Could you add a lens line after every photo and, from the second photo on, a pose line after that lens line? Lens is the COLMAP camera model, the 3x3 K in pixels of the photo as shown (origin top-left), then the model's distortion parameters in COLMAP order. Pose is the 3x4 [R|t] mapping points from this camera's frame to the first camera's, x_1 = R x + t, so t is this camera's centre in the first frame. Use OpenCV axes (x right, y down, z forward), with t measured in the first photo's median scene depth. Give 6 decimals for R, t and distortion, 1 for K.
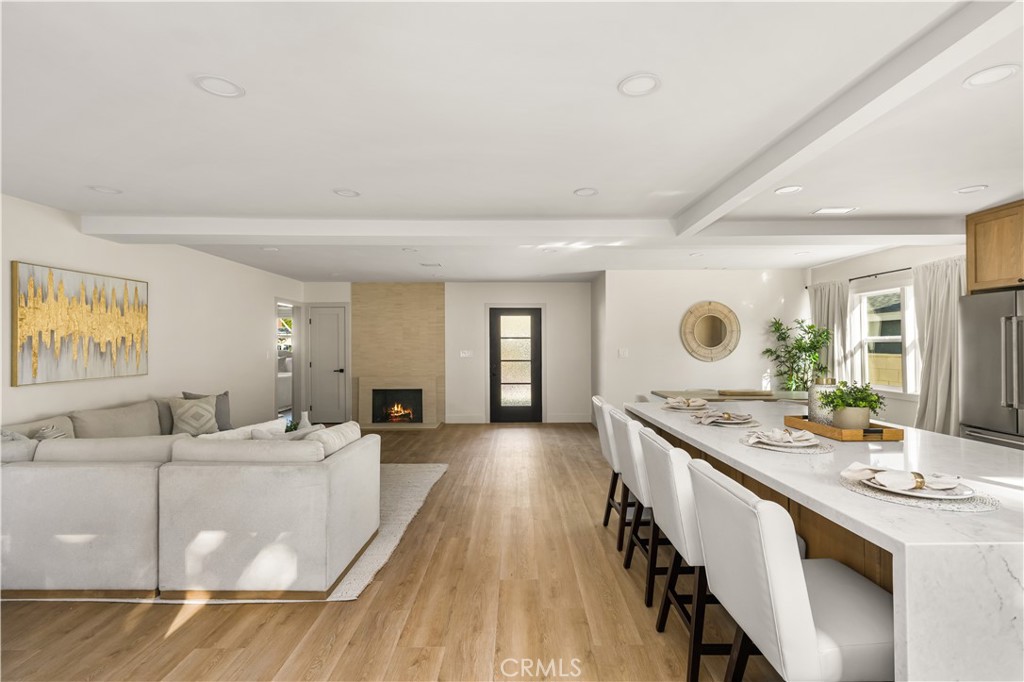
lens RADIAL K [[467.1, 0, 512.0], [0, 467.1, 341.0], [0, 0, 1]] dist [-0.019571, 0.001077]
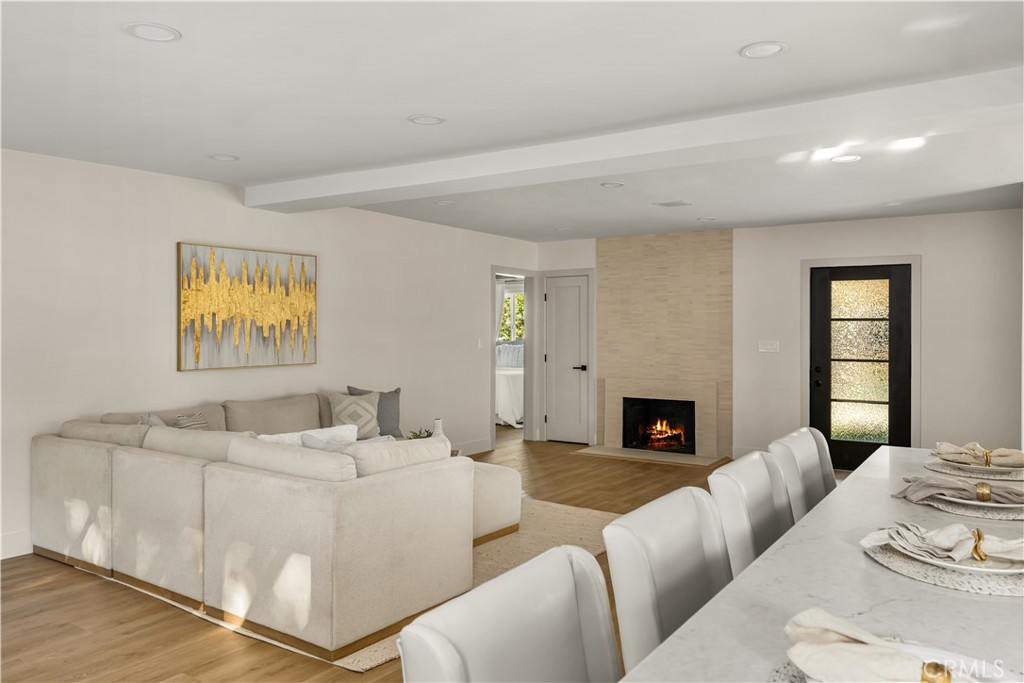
lens RADIAL K [[723.5, 0, 500.7], [0, 723.5, 337.3], [0, 0, 1]] dist [-0.007839, -0.009444]
pose [[0.825098, 0.011609, -0.564871, 0.250362], [-0.001613, 0.999833, 0.018193, -0.001424], [0.564988, -0.014100, 0.824979, 0.088015]]
